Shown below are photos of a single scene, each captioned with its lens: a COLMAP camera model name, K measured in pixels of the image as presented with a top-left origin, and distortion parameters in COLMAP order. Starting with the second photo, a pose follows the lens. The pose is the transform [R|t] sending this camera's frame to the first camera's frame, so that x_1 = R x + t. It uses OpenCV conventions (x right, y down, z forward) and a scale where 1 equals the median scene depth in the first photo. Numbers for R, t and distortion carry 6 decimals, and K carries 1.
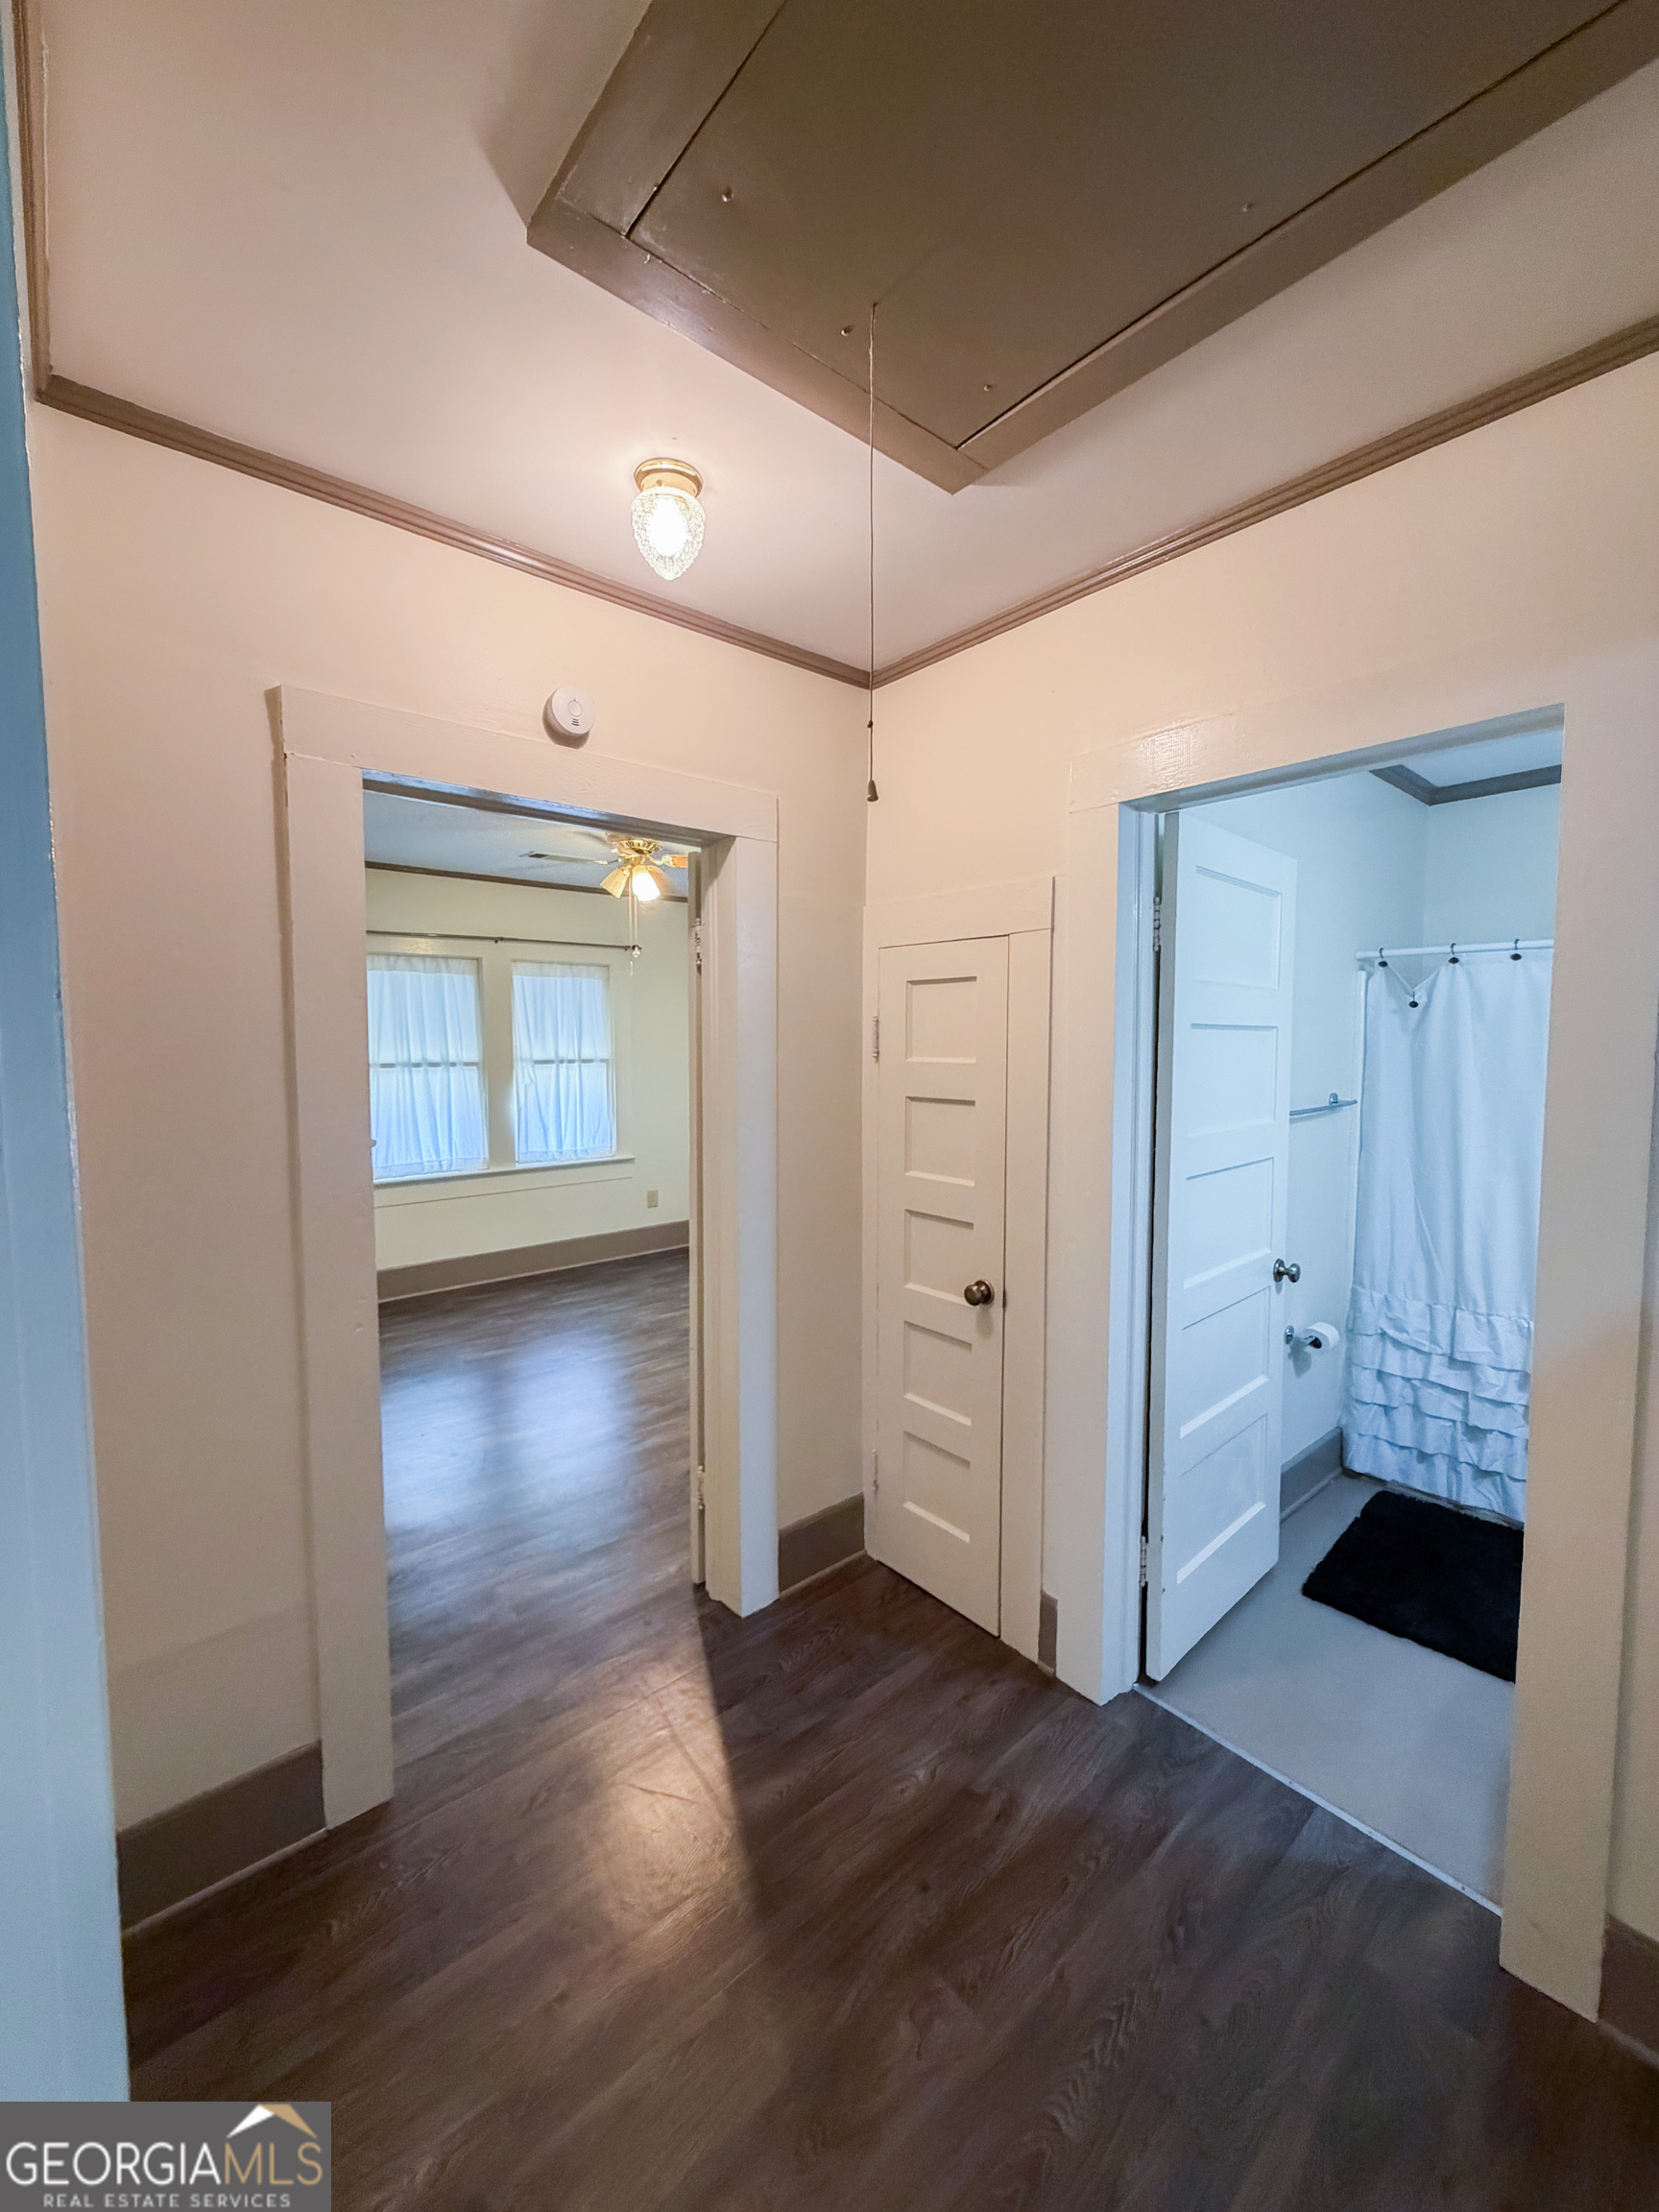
lens RADIAL K [[884.2, 0, 829.8], [0, 884.2, 1098.9], [0, 0, 1]] dist [0.000234, 0.000129]
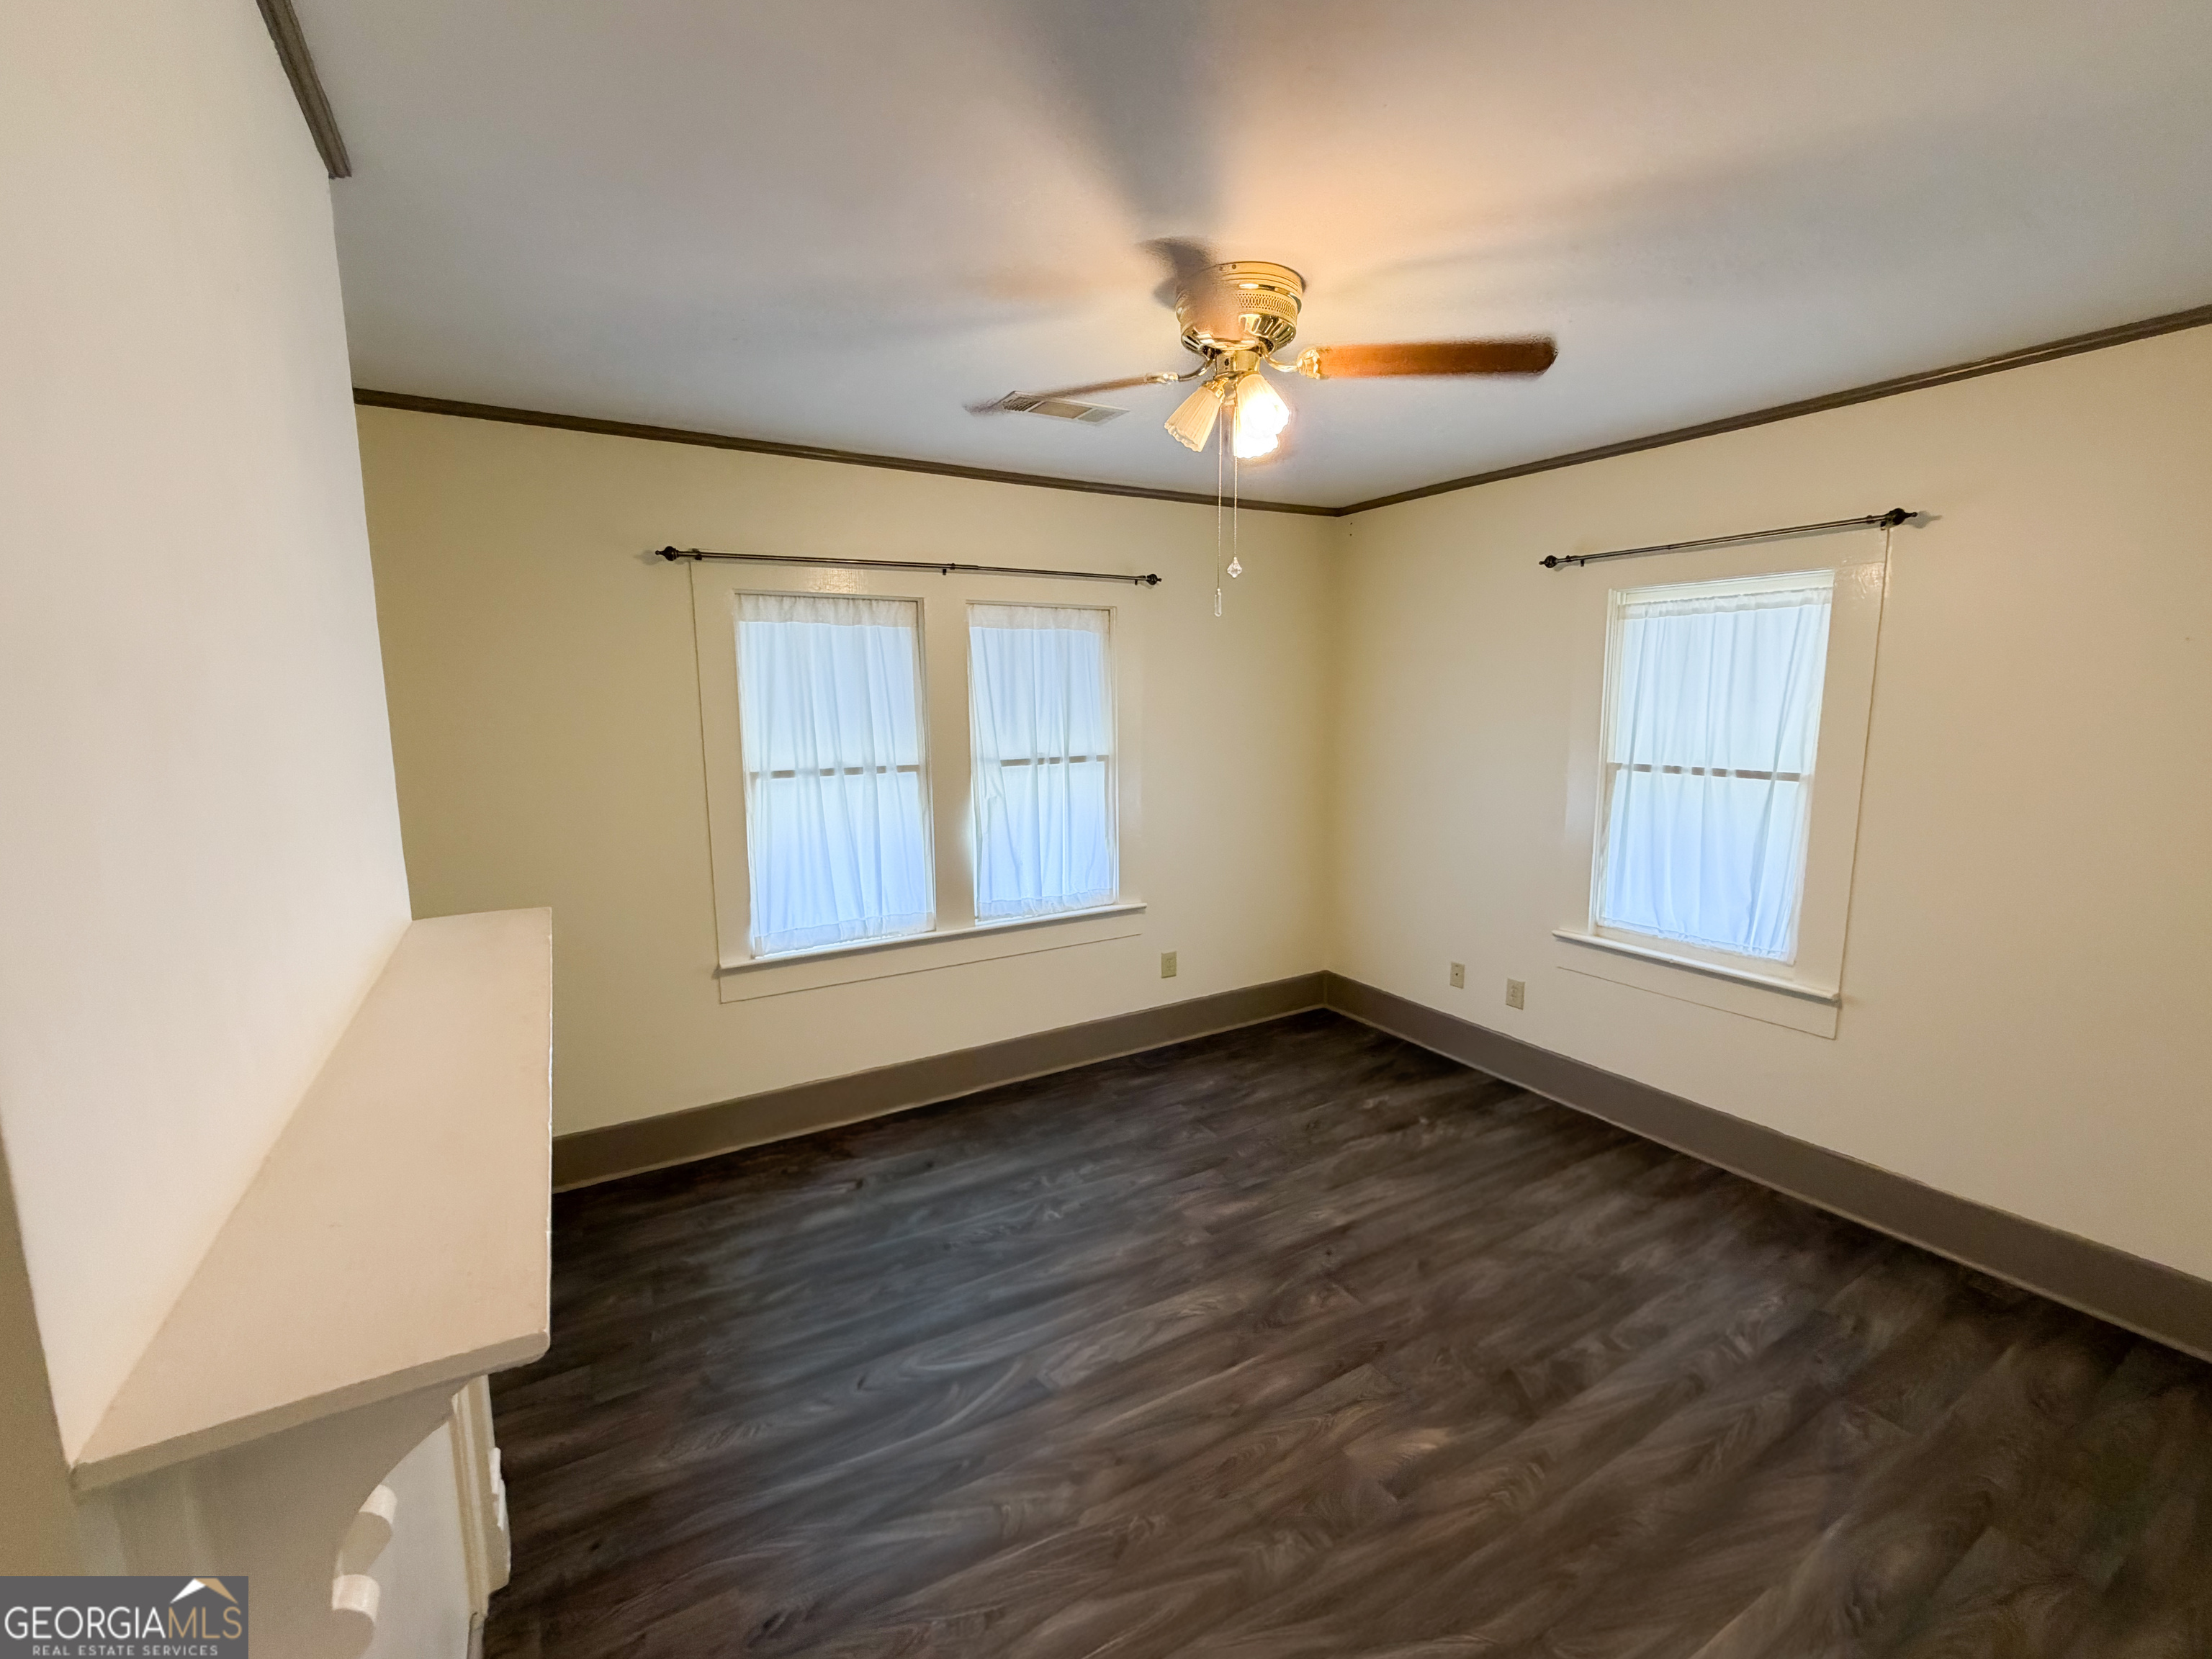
lens RADIAL K [[925.3, 0, 1095.6], [0, 925.3, 831.5], [0, 0, 1]] dist [0.000172, 0.000295]
pose [[0.983929, 0.017674, -0.177683, -0.154558], [-0.004684, 0.997301, 0.073267, -0.043671], [0.178498, -0.071257, 0.981357, 0.368014]]
